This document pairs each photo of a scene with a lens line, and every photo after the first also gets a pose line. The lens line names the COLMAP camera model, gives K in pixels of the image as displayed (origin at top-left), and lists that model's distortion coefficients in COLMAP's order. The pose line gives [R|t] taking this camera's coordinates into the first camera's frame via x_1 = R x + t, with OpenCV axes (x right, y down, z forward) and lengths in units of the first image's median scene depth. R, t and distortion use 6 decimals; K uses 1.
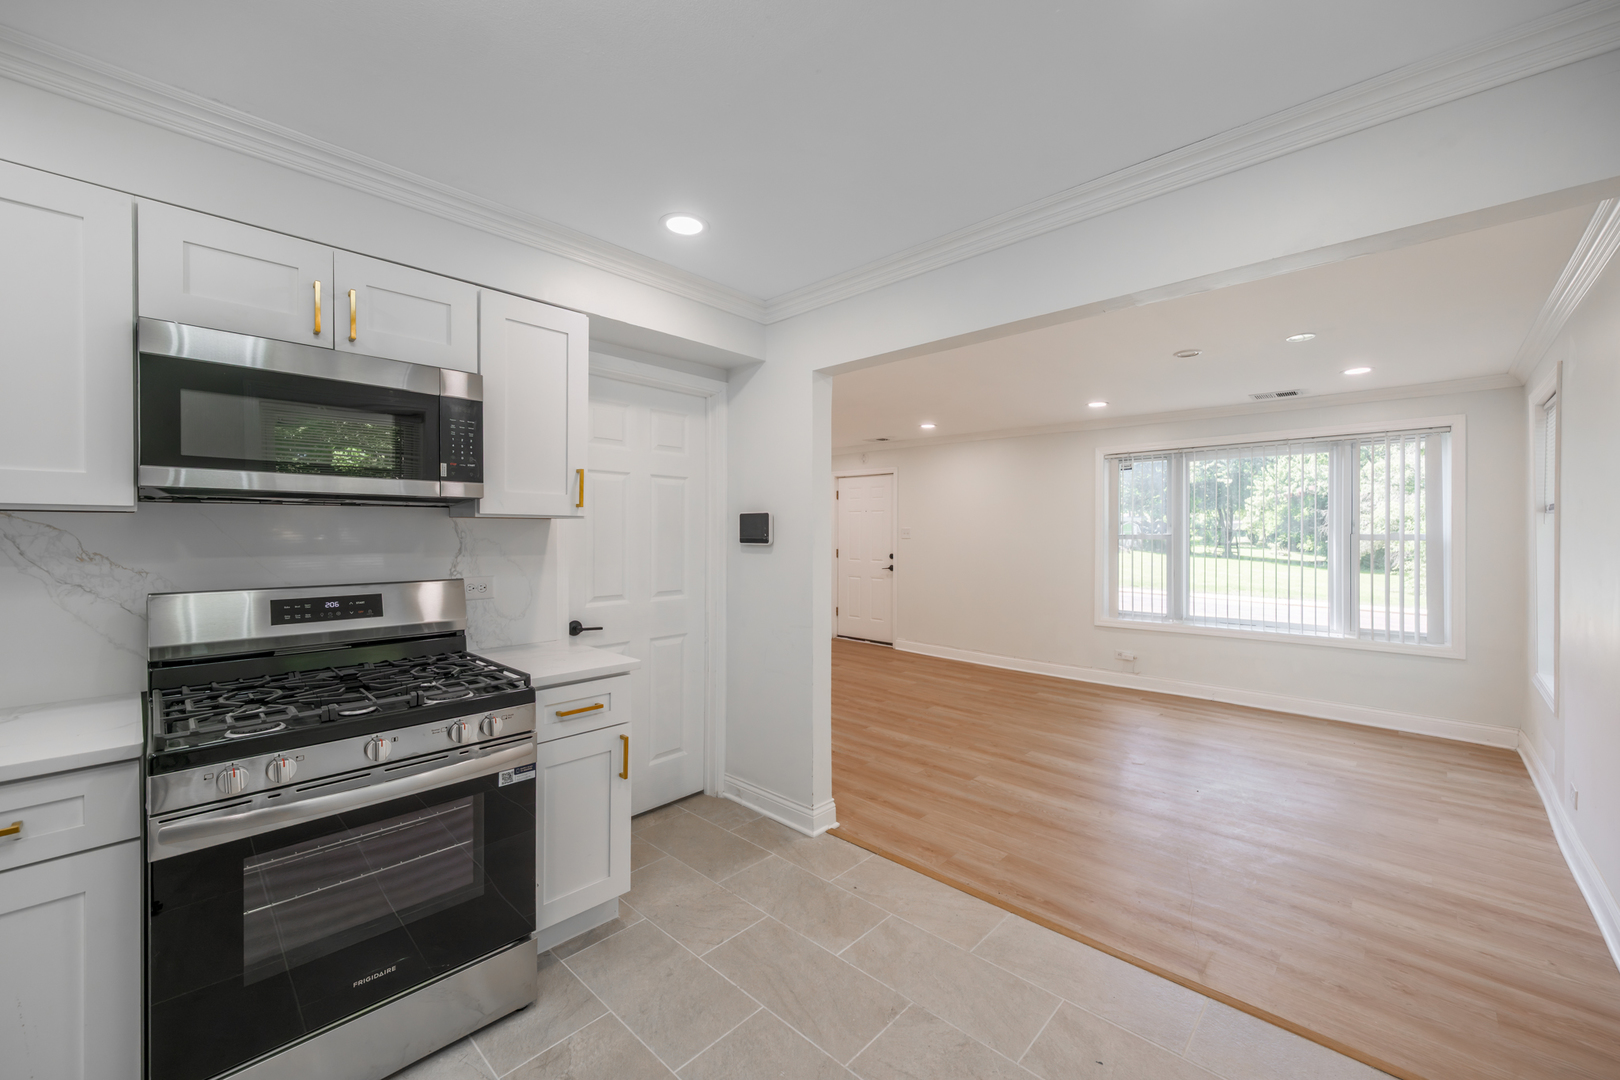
lens RADIAL K [[641.4, 0, 811.3], [0, 641.4, 532.5], [0, 0, 1]] dist [0.000341, 0.000384]
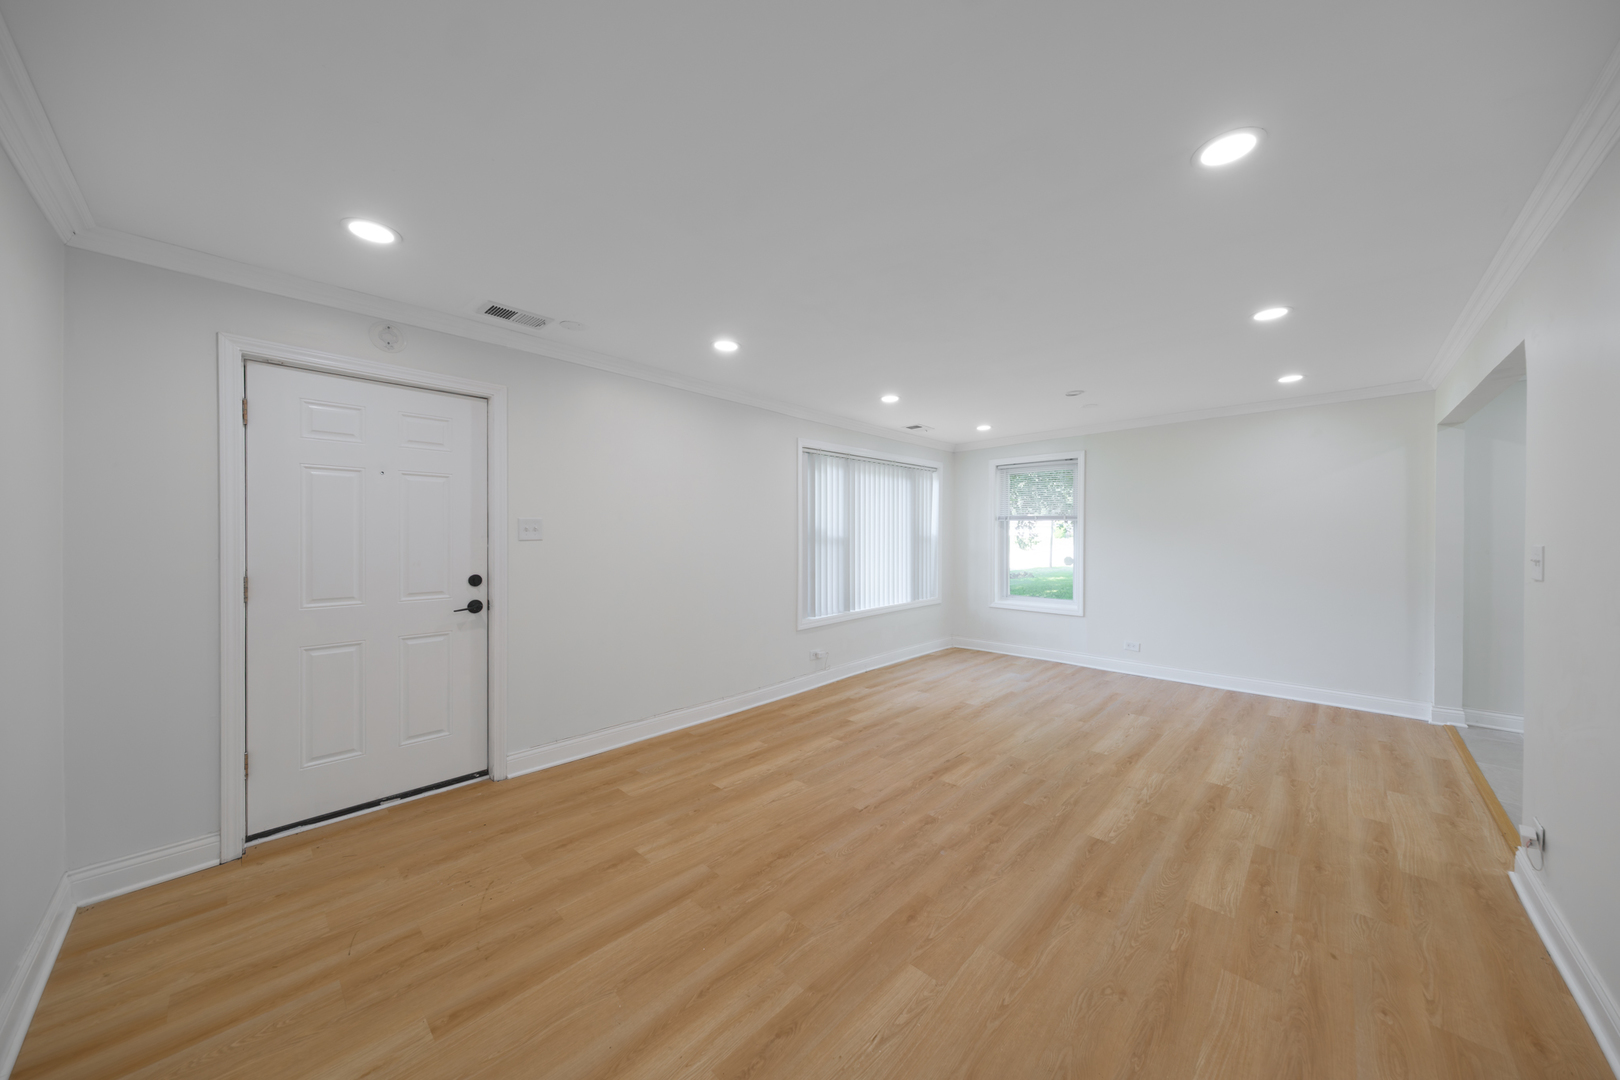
lens RADIAL K [[557.3, 0, 817.9], [0, 557.3, 537.5], [0, 0, 1]] dist [0.001139, -0.000293]
pose [[-0.012217, -0.011426, 0.999860, -0.368791], [0.002969, 0.999930, 0.011463, 0.004771], [-0.999921, 0.003109, -0.012182, 1.059314]]
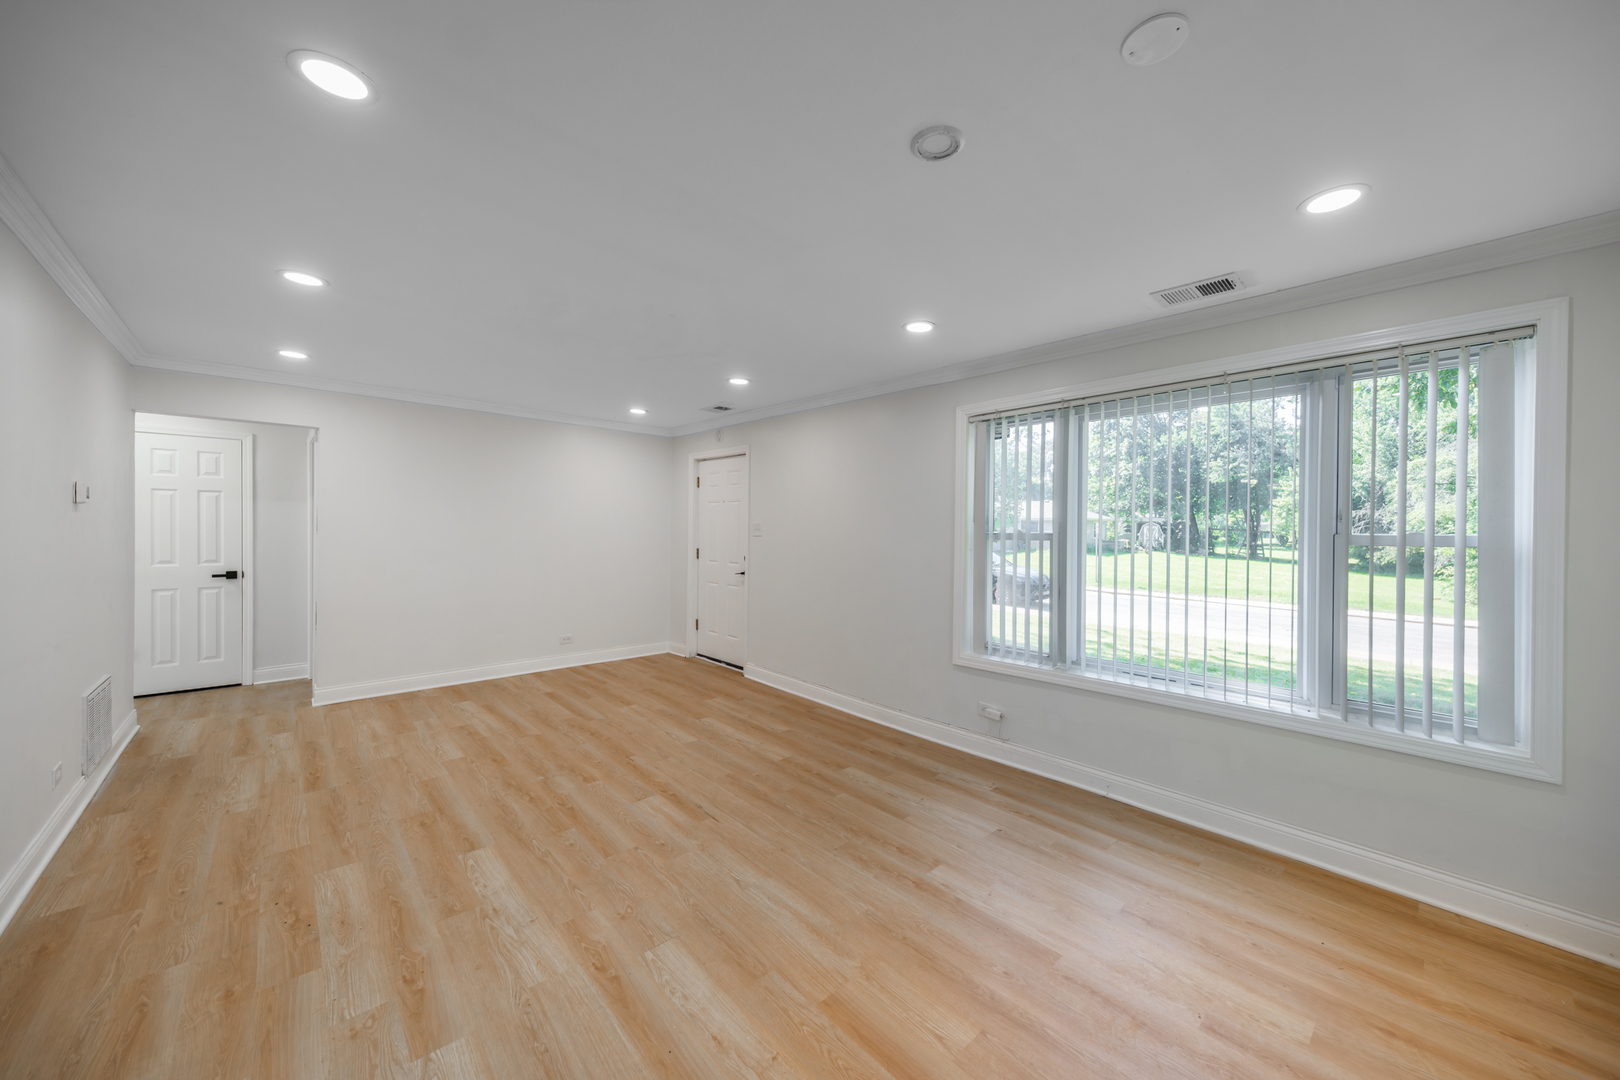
lens RADIAL K [[589.0, 0, 820.5], [0, 589.0, 532.6], [0, 0, 1]] dist [0.009810, -0.000222]
pose [[0.997898, 0.009212, -0.064147, 0.367780], [-0.008967, 0.999951, 0.004105, 0.002287], [0.064182, -0.003521, 0.997932, 0.389387]]
